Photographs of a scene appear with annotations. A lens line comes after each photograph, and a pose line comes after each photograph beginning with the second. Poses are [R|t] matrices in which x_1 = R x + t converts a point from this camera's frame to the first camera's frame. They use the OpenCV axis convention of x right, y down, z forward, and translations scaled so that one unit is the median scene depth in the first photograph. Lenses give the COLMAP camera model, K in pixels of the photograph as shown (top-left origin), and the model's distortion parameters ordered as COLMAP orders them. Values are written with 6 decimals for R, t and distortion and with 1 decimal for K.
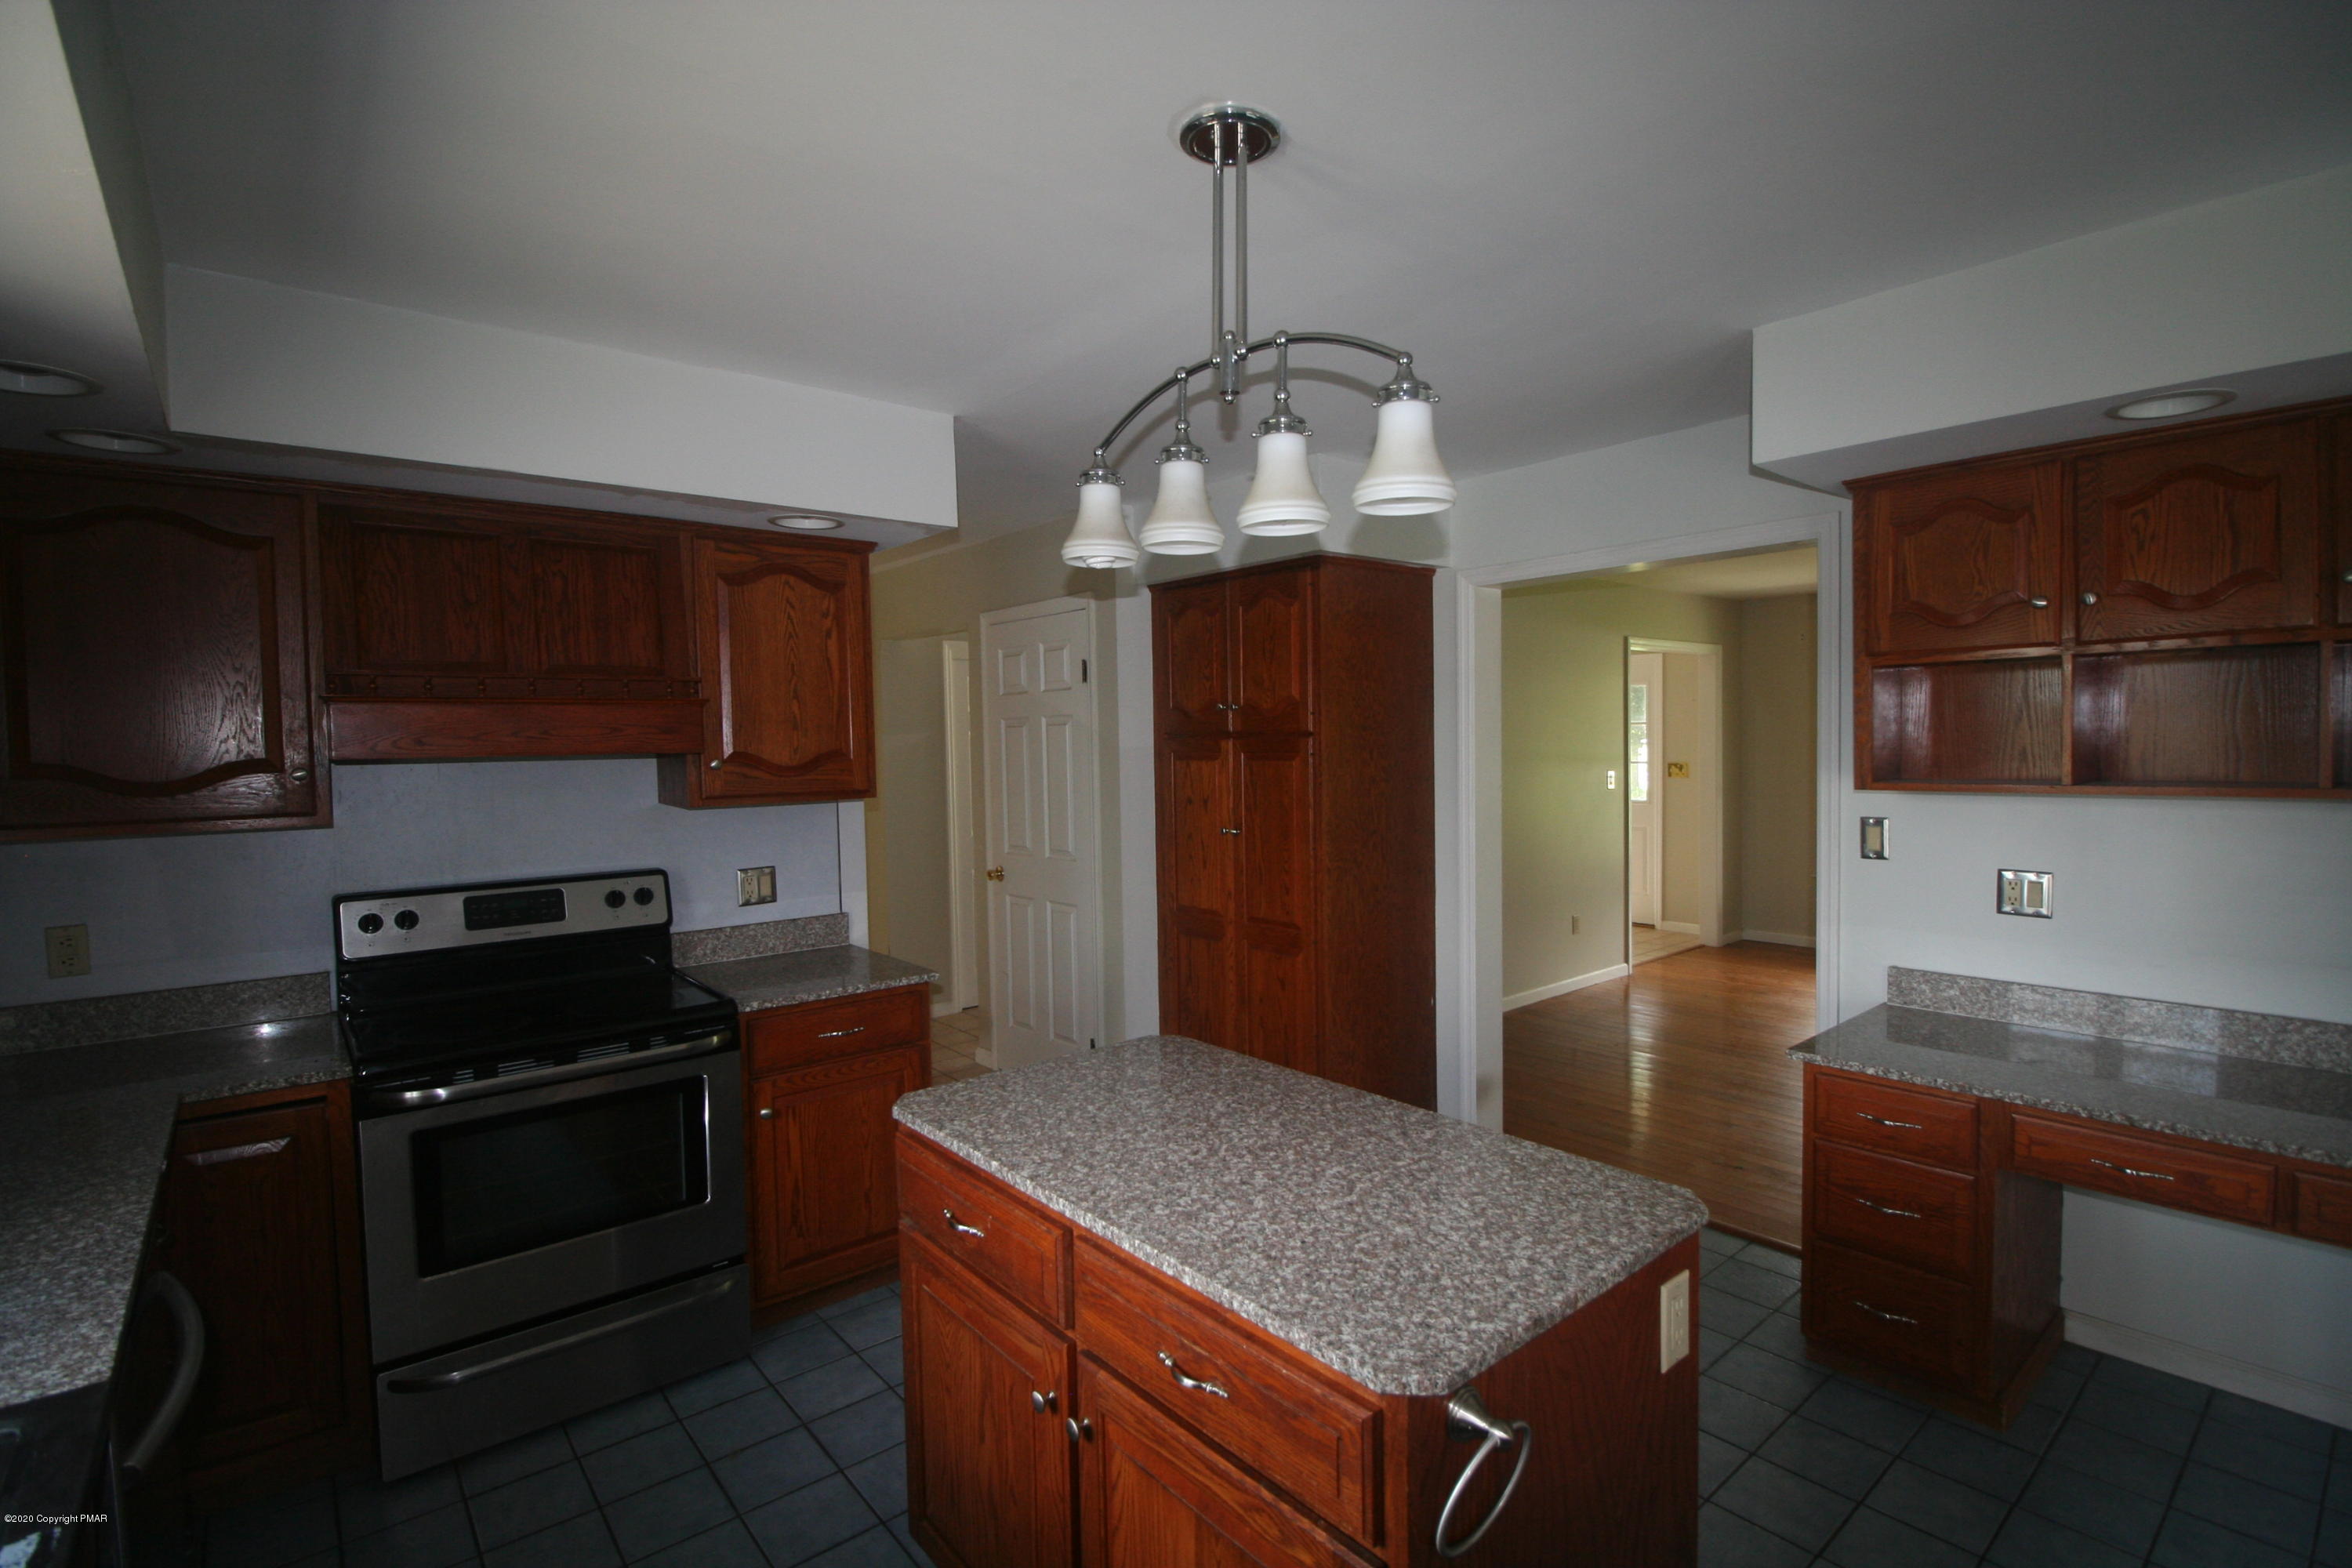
lens RADIAL K [[1100.5, 0, 1200.7], [0, 1100.5, 790.9], [0, 0, 1]] dist [-0.014240, -0.005618]
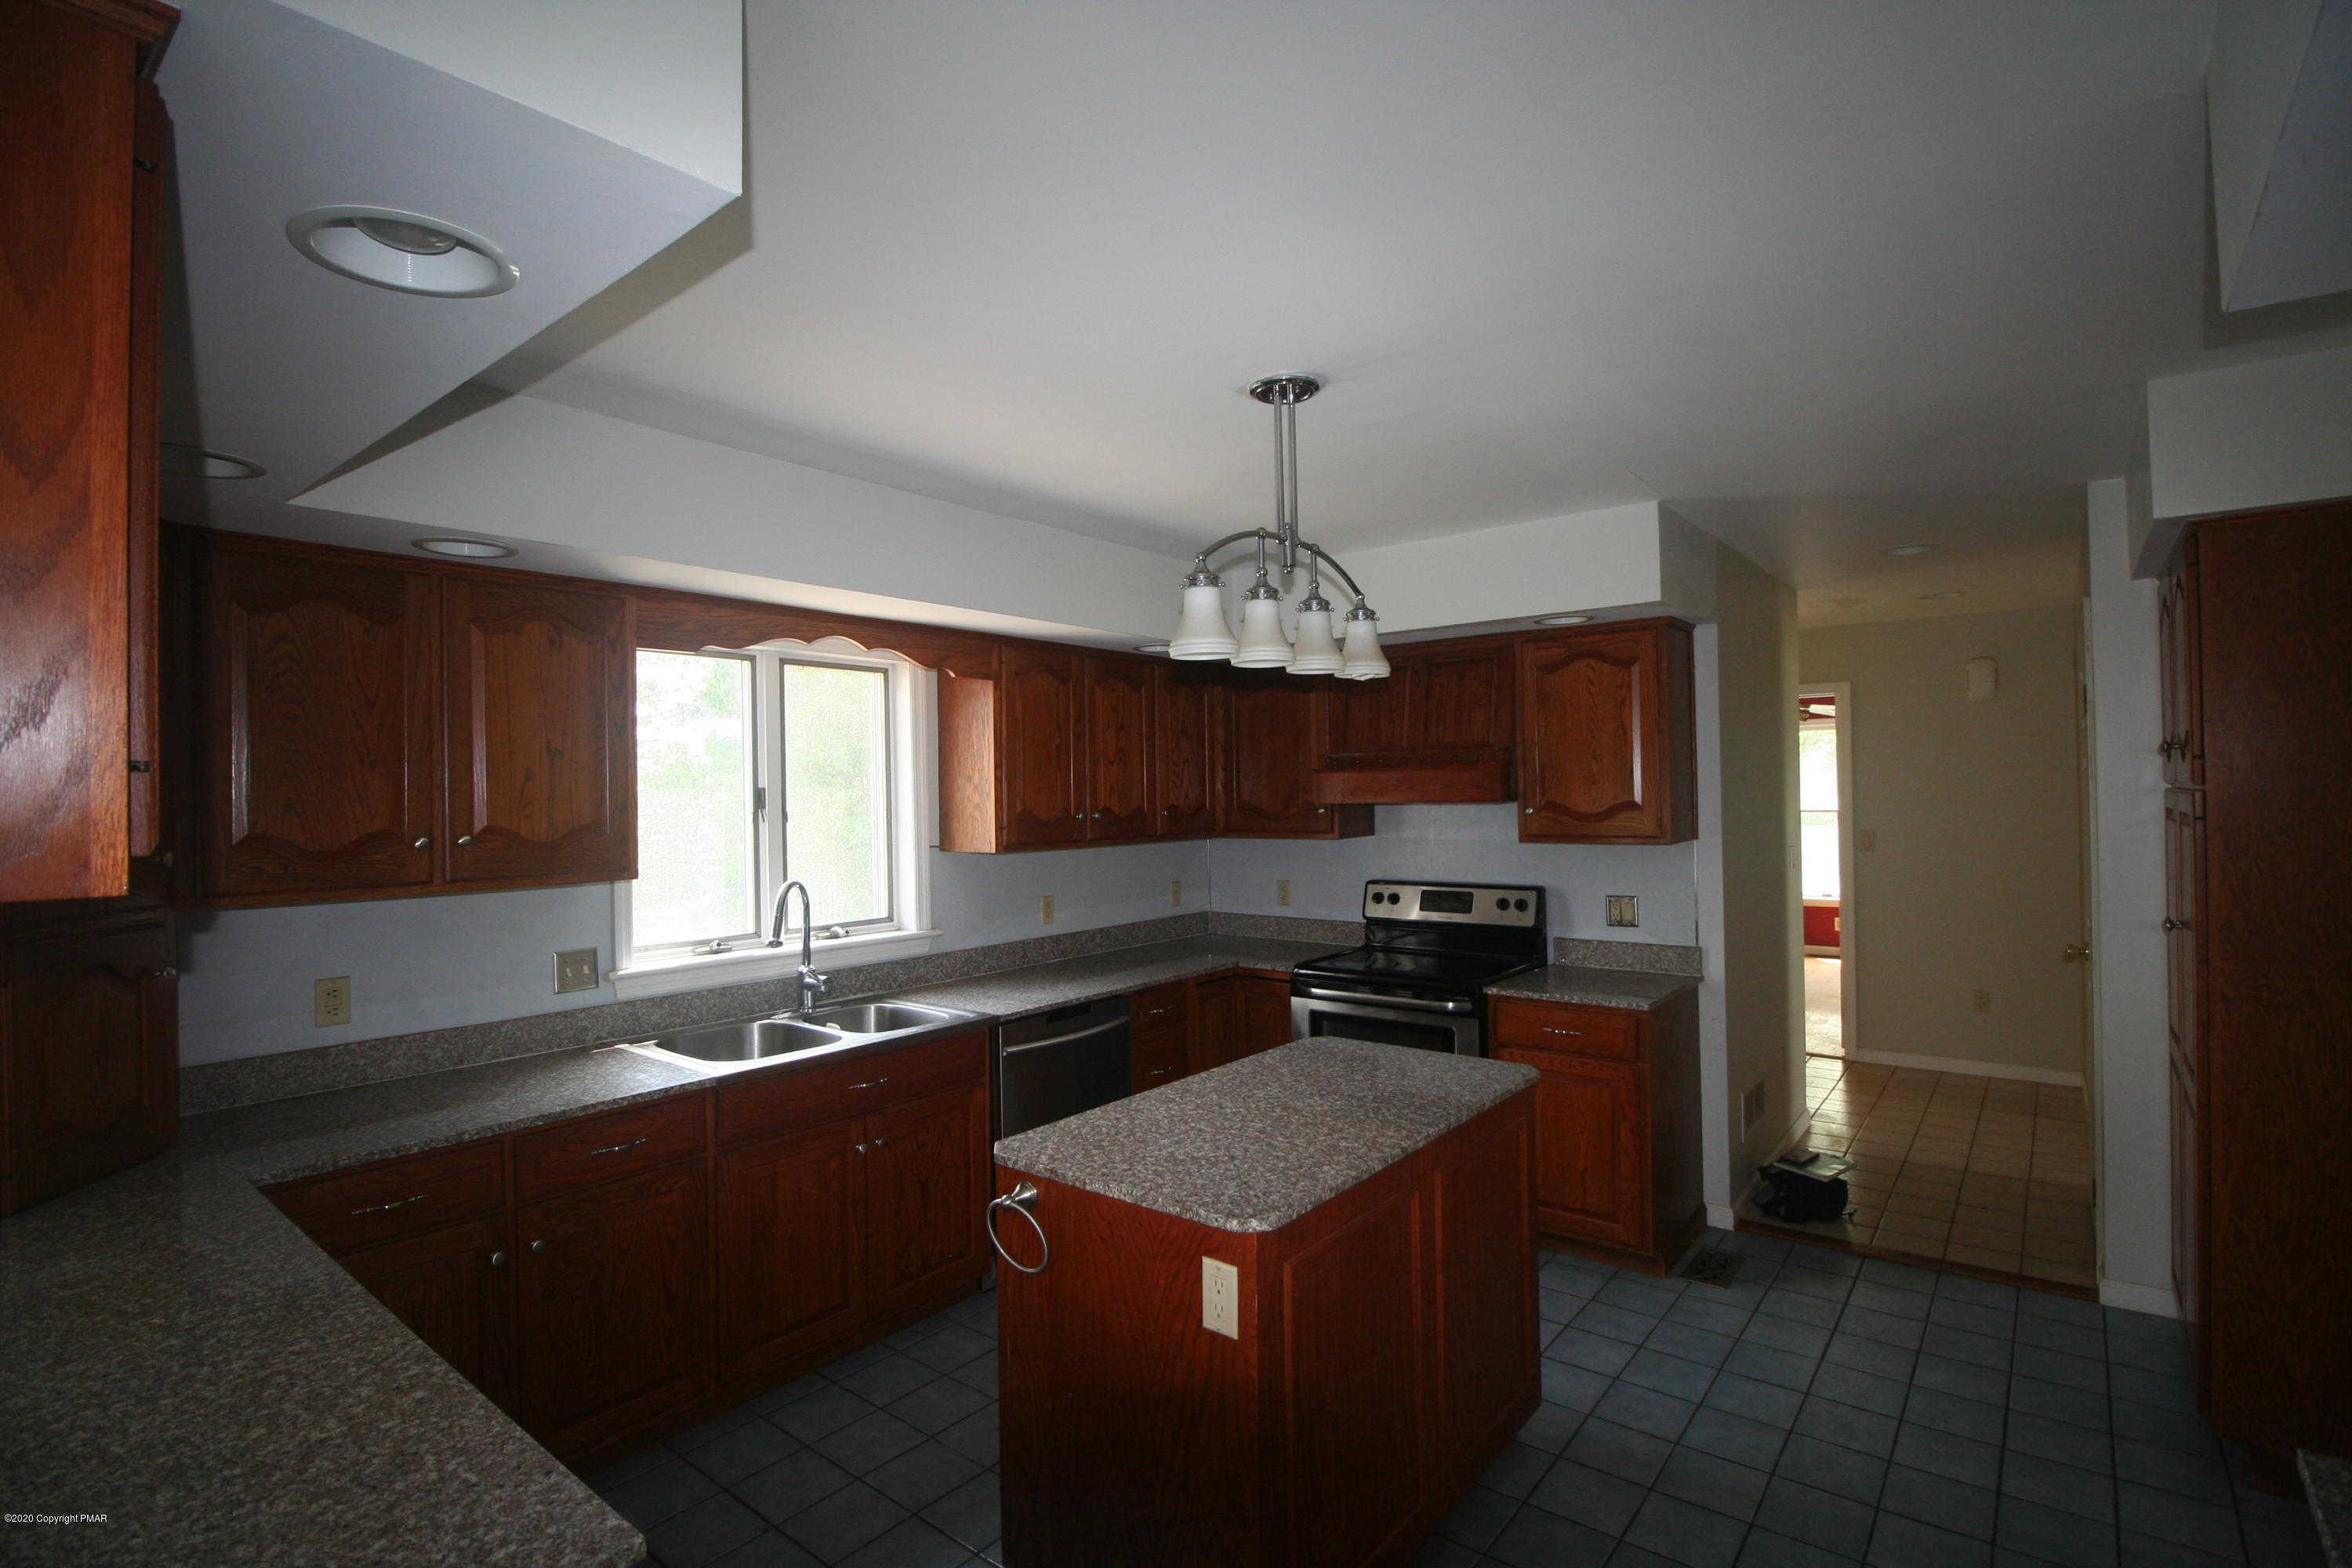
lens RADIAL K [[1100.5, 0, 1184.6], [0, 1100.5, 783.0], [0, 0, 1]] dist [-0.014240, -0.005618]
pose [[0.187940, 0.006915, -0.982156, 0.791359], [-0.030505, 0.999534, 0.001200, -0.046875], [0.981707, 0.029735, 0.188063, 0.341569]]
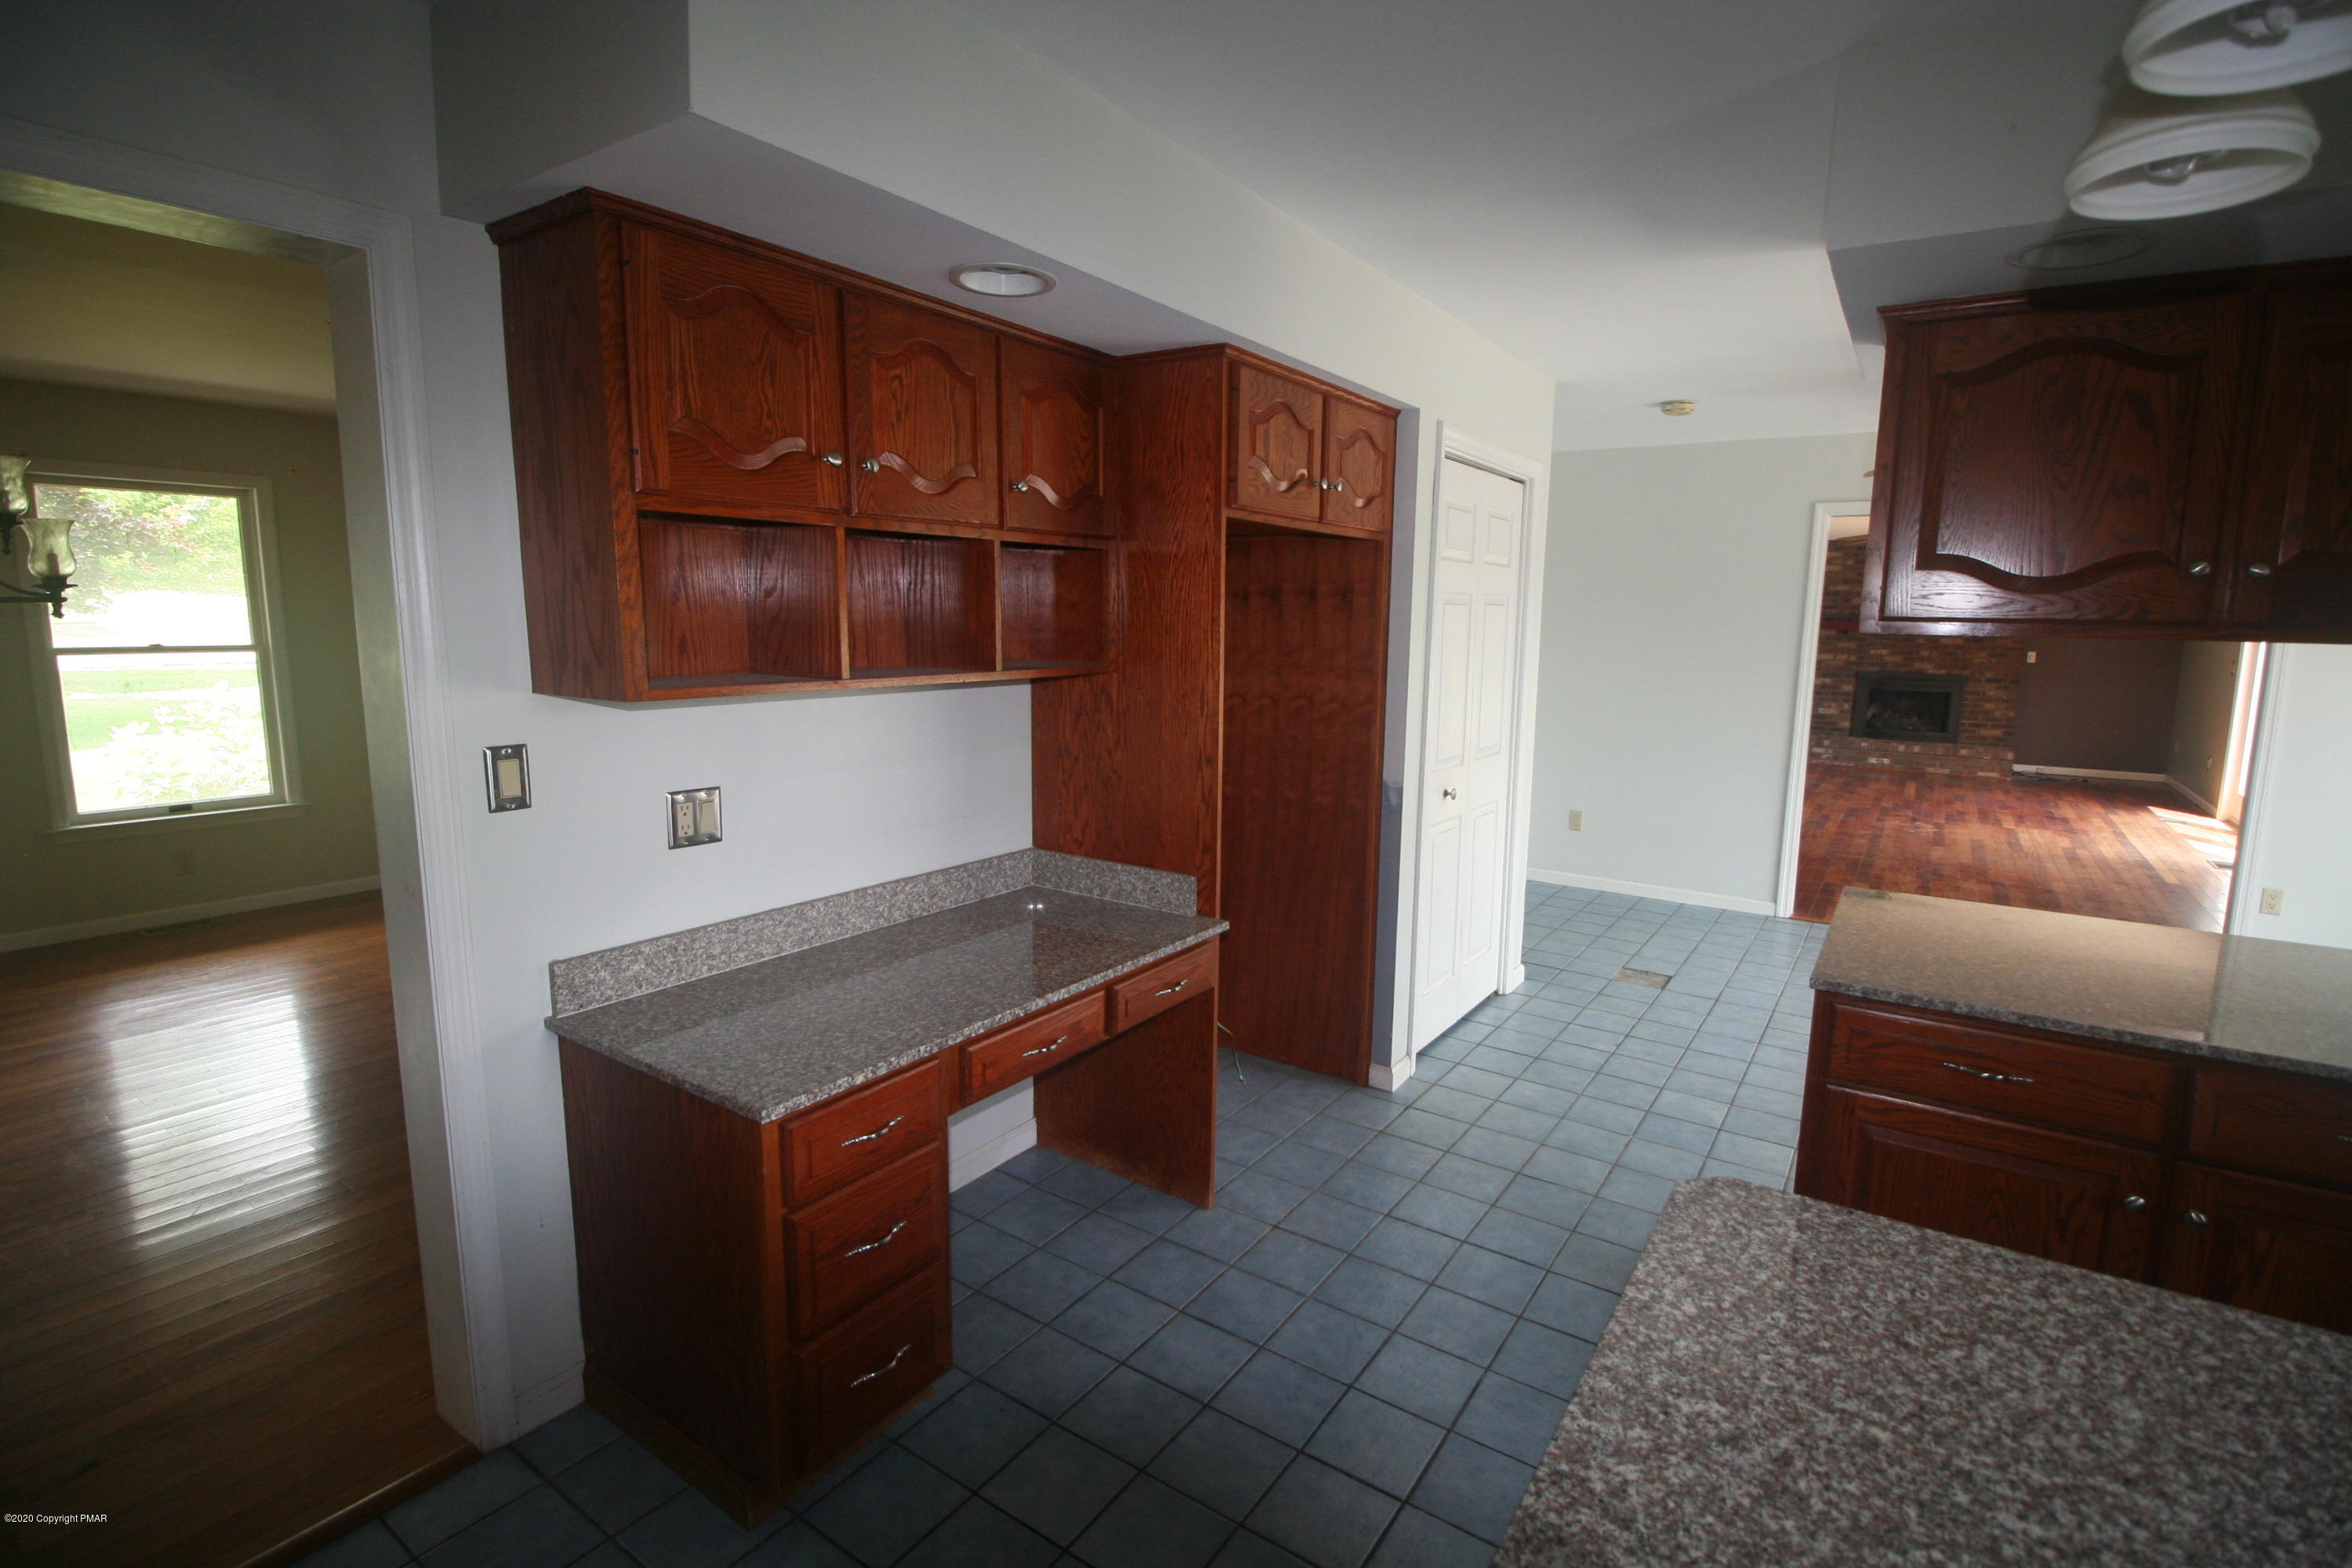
lens RADIAL K [[1100.5, 0, 1193.7], [0, 1100.5, 779.9], [0, 0, 1]] dist [-0.014240, -0.005618]
pose [[-0.270705, -0.130731, 0.953744, -0.103359], [0.033323, 0.988870, 0.145004, -0.035012], [-0.962085, 0.071035, -0.263336, 0.783937]]
